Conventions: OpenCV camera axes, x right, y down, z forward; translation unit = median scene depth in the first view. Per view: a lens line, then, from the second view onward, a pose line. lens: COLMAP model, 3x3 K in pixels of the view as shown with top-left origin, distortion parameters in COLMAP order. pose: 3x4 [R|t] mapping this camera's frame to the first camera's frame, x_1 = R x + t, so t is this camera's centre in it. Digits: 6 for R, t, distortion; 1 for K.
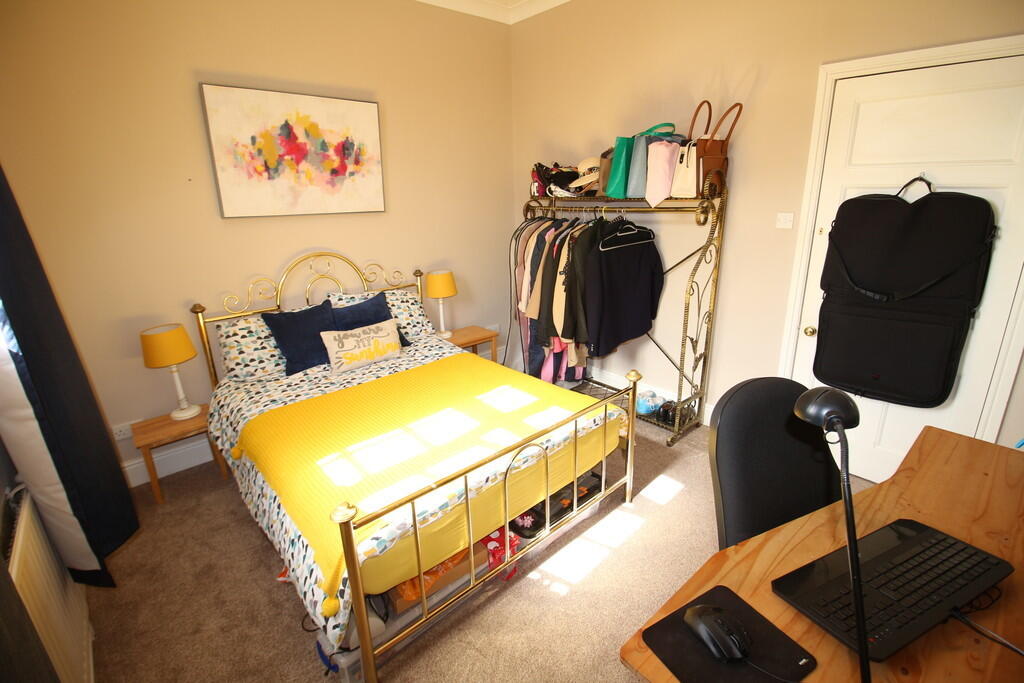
lens RADIAL K [[485.8, 0, 513.3], [0, 485.8, 338.5], [0, 0, 1]] dist [-0.000910, -0.000235]
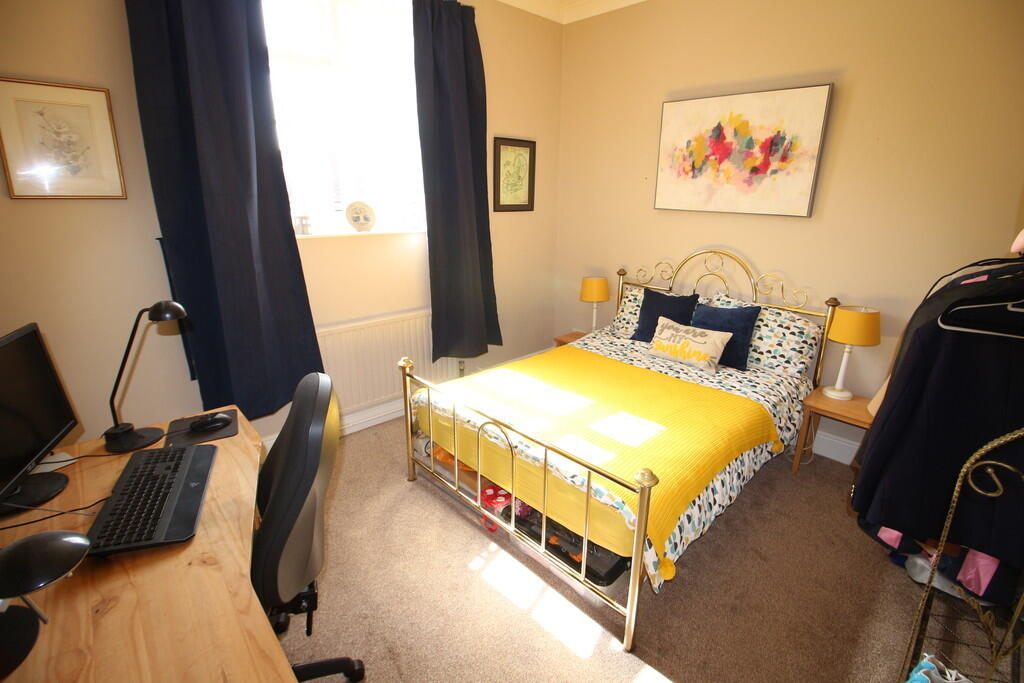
lens RADIAL K [[478.5, 0, 512.0], [0, 478.5, 341.5], [0, 0, 1]] dist [-0.002078, -0.000385]
pose [[0.011235, 0.324130, -0.945946, 0.656103], [-0.309780, 0.900592, 0.304910, -0.189809], [0.950742, 0.289609, 0.110527, 0.574714]]
